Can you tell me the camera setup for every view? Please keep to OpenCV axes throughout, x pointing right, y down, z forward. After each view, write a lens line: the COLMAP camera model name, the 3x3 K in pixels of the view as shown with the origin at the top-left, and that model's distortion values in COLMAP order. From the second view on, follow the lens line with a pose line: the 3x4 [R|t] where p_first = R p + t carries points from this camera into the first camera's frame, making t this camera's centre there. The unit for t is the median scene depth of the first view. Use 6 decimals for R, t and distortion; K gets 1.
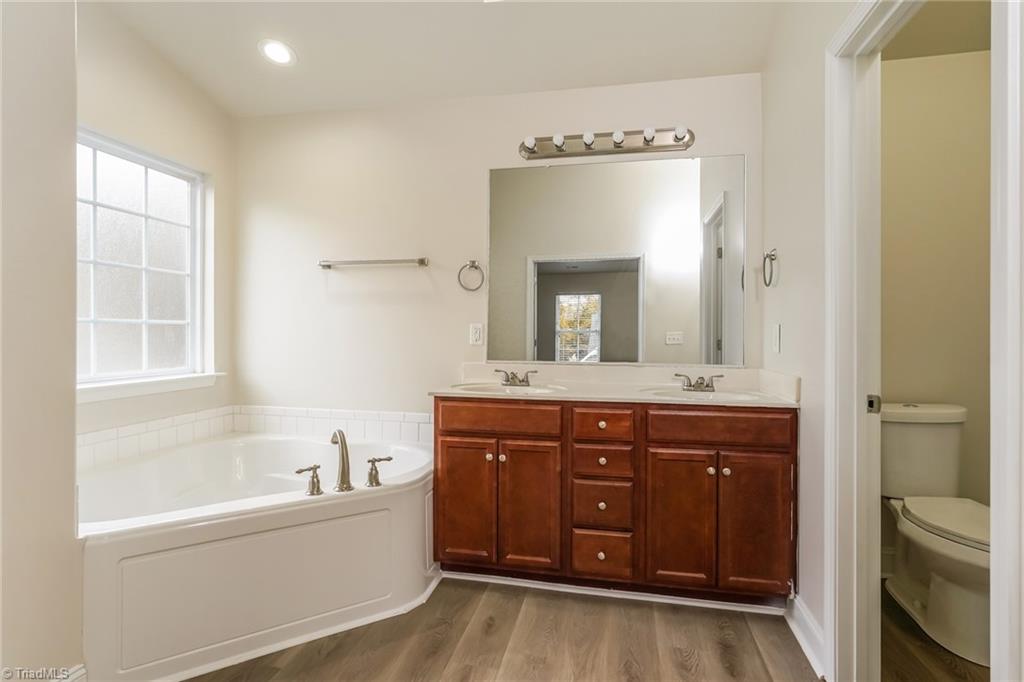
lens RADIAL K [[521.5, 0, 512.7], [0, 521.5, 339.1], [0, 0, 1]] dist [0.000623, 0.000958]
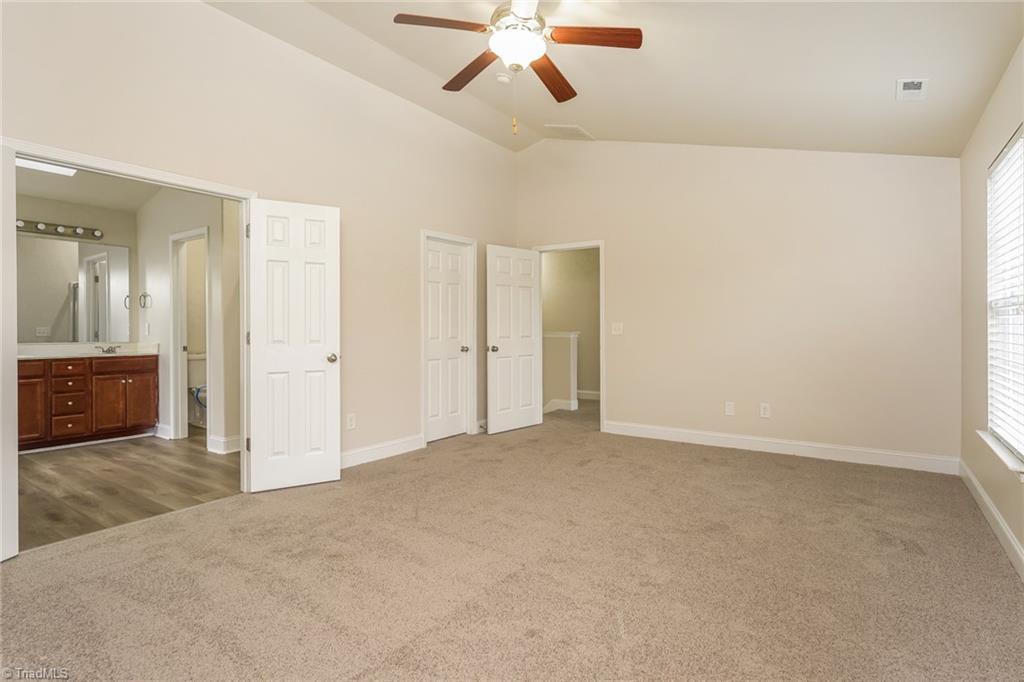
lens RADIAL K [[521.5, 0, 513.1], [0, 521.5, 333.4], [0, 0, 1]] dist [0.000623, 0.000958]
pose [[0.389005, -0.017609, 0.921067, -1.197258], [0.005528, 0.999844, 0.016780, -0.014298], [-0.921219, -0.001436, 0.389042, -1.707603]]
